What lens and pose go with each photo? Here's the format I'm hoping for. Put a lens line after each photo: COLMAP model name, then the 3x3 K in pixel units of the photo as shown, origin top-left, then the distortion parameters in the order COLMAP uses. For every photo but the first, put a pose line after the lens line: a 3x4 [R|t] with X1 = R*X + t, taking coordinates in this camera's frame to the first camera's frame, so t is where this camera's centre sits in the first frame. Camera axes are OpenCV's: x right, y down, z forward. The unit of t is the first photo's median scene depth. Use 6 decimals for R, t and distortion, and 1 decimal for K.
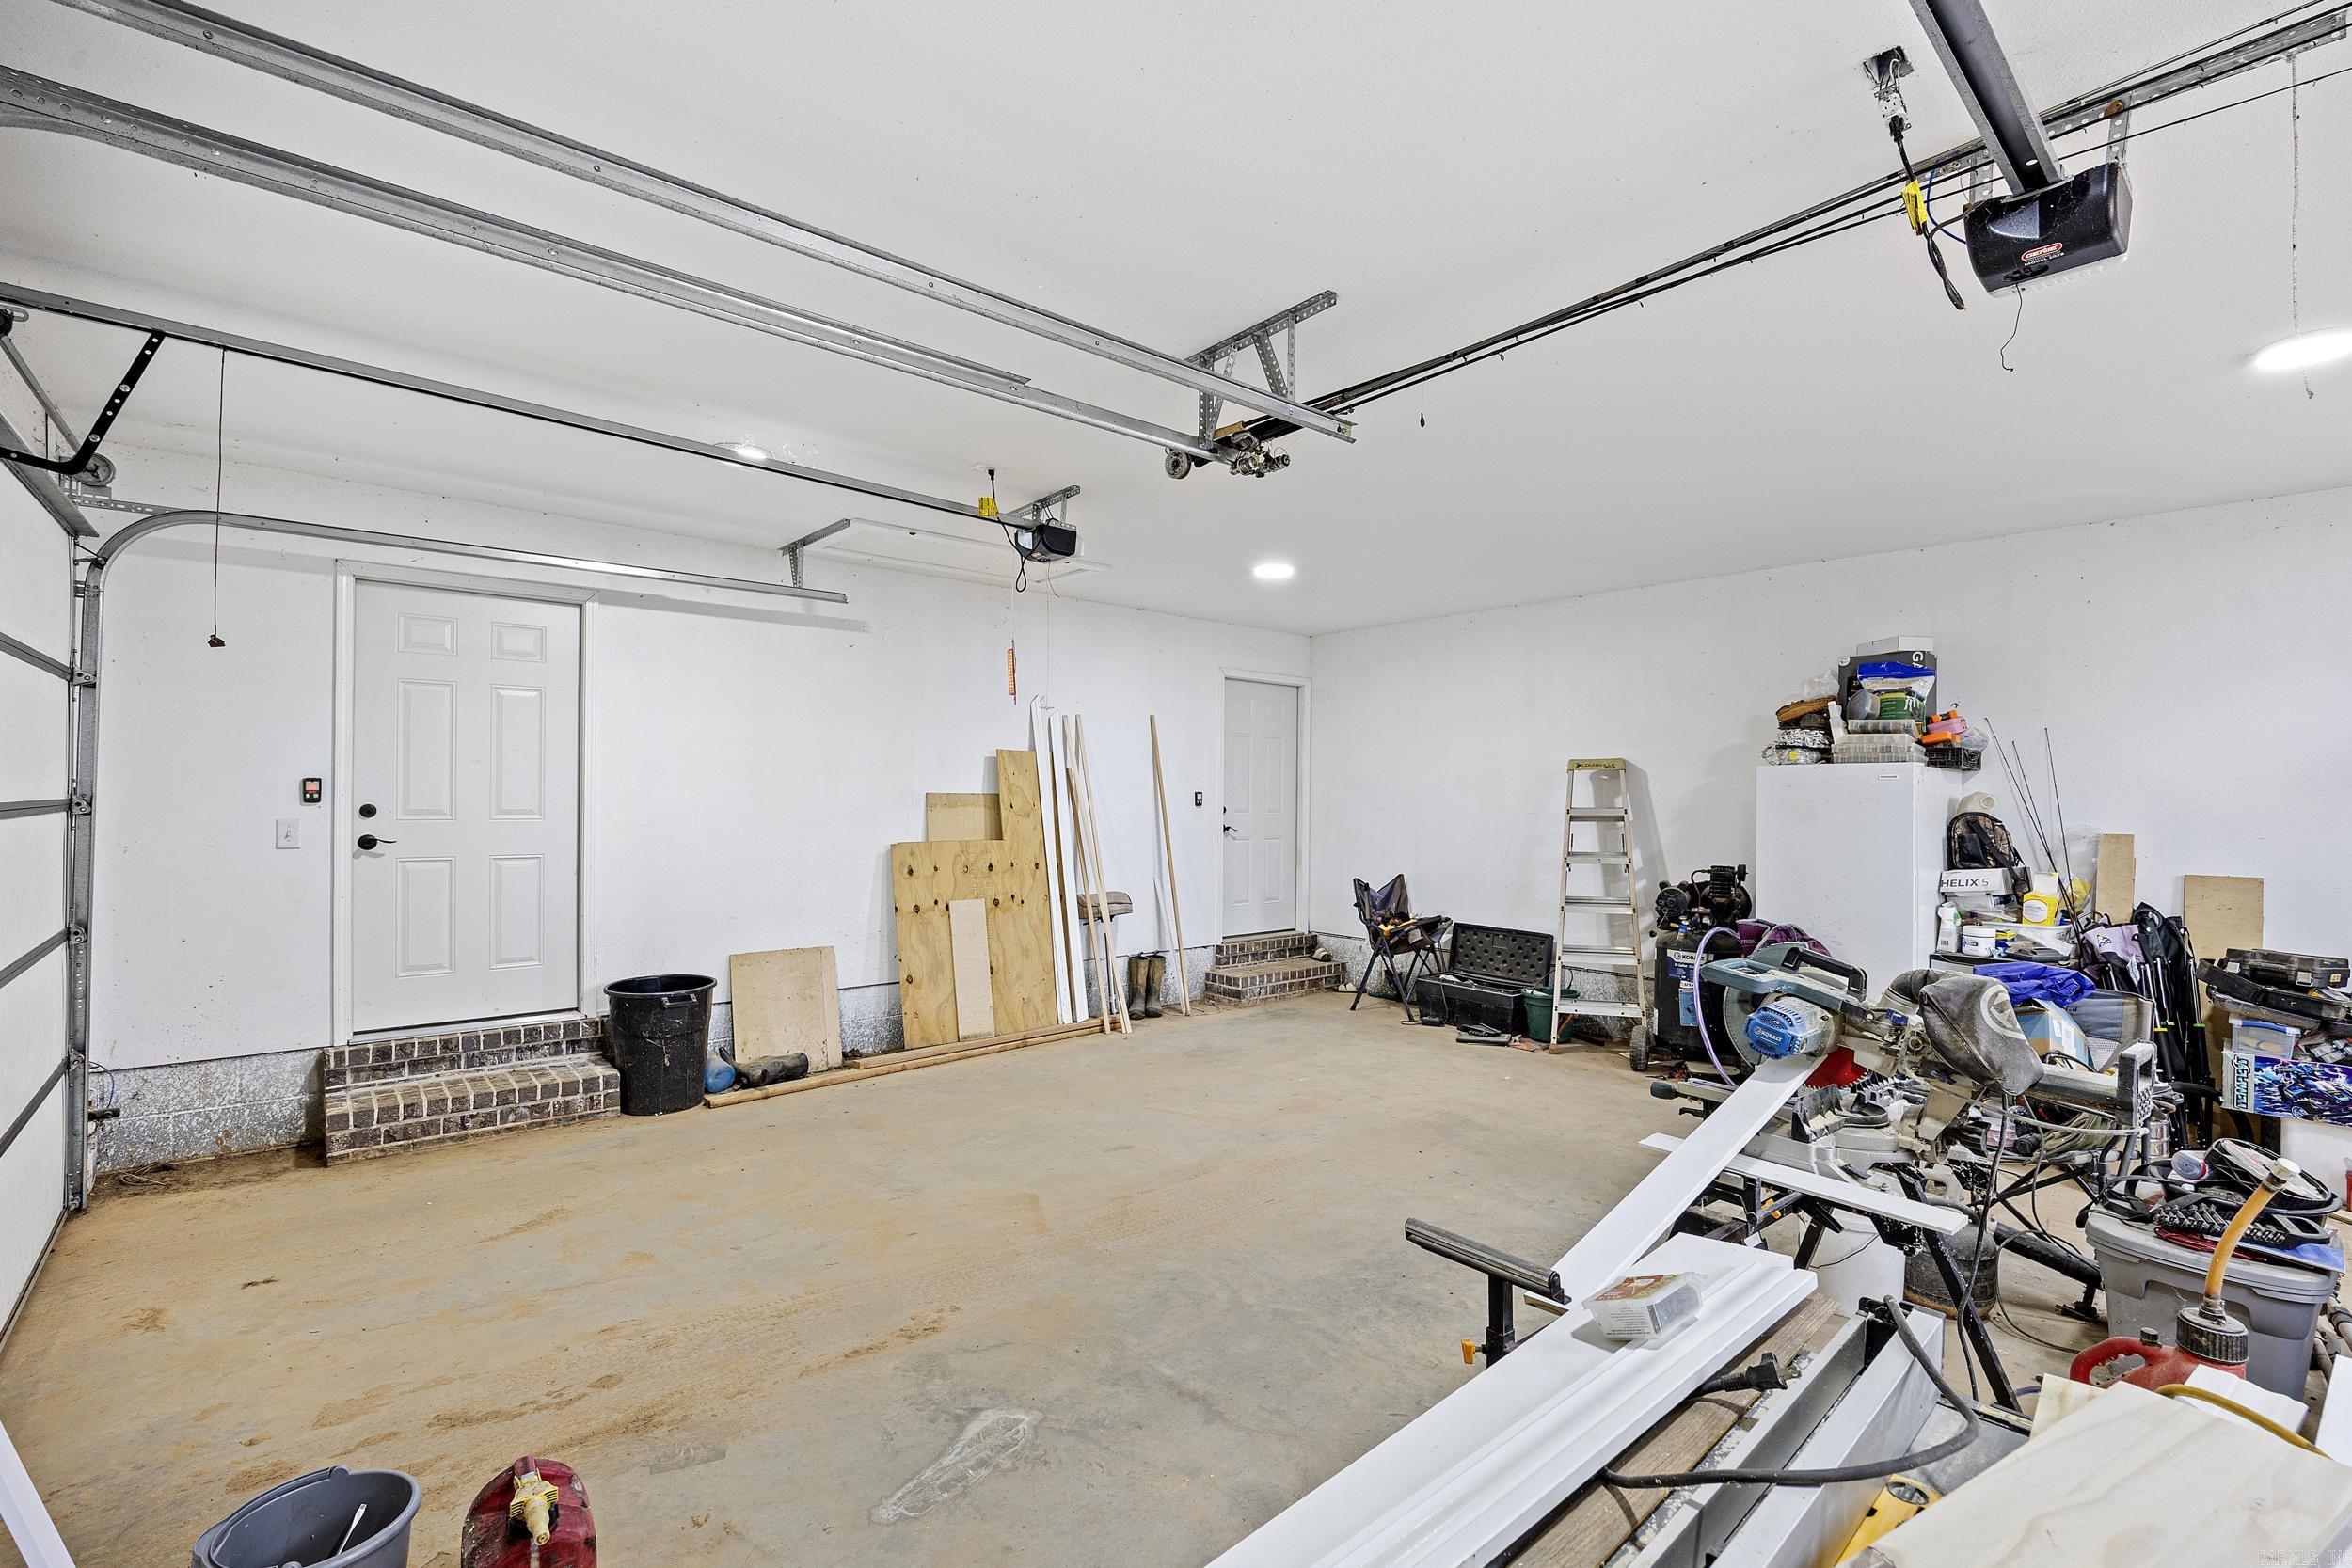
lens RADIAL K [[1036.9, 0, 1176.1], [0, 1036.9, 770.9], [0, 0, 1]] dist [-0.018722, 0.000730]
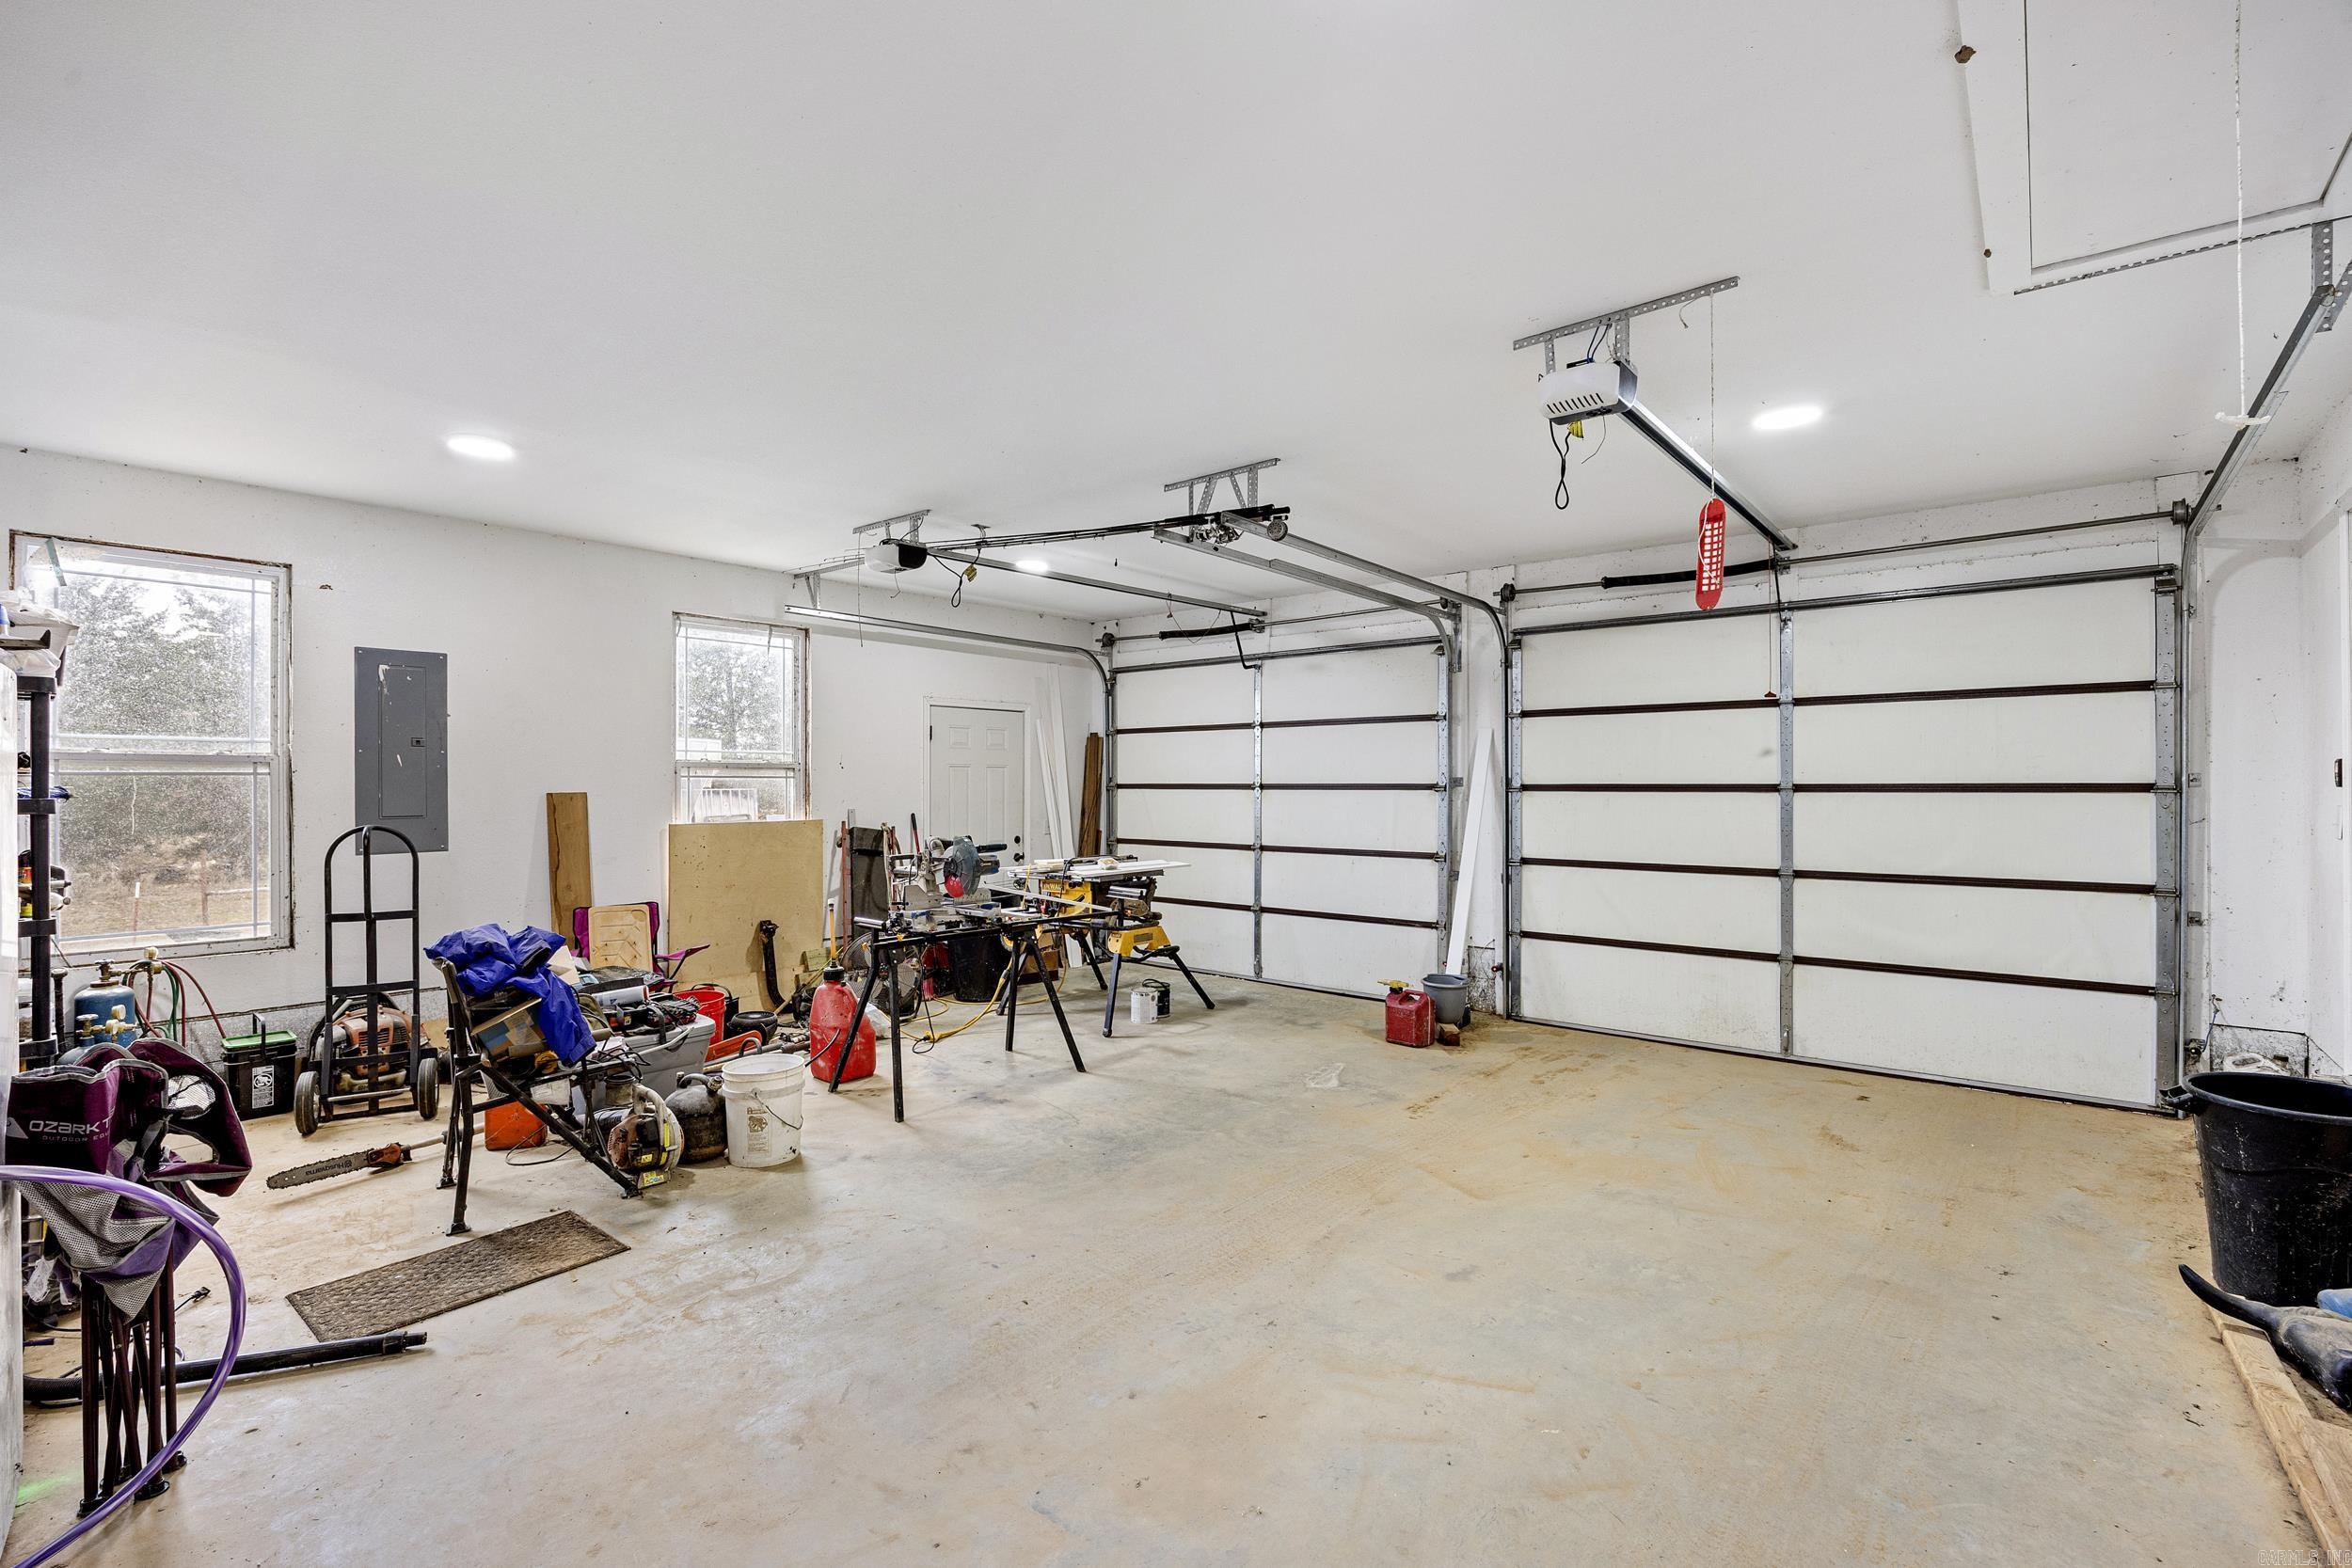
lens RADIAL K [[1036.9, 0, 1176.1], [0, 1036.9, 770.9], [0, 0, 1]] dist [-0.018722, 0.000730]
pose [[-0.987689, -0.007388, -0.156255, 0.310530], [-0.001221, 0.999218, -0.039526, 0.071343], [0.156425, -0.038848, -0.986926, 2.115023]]
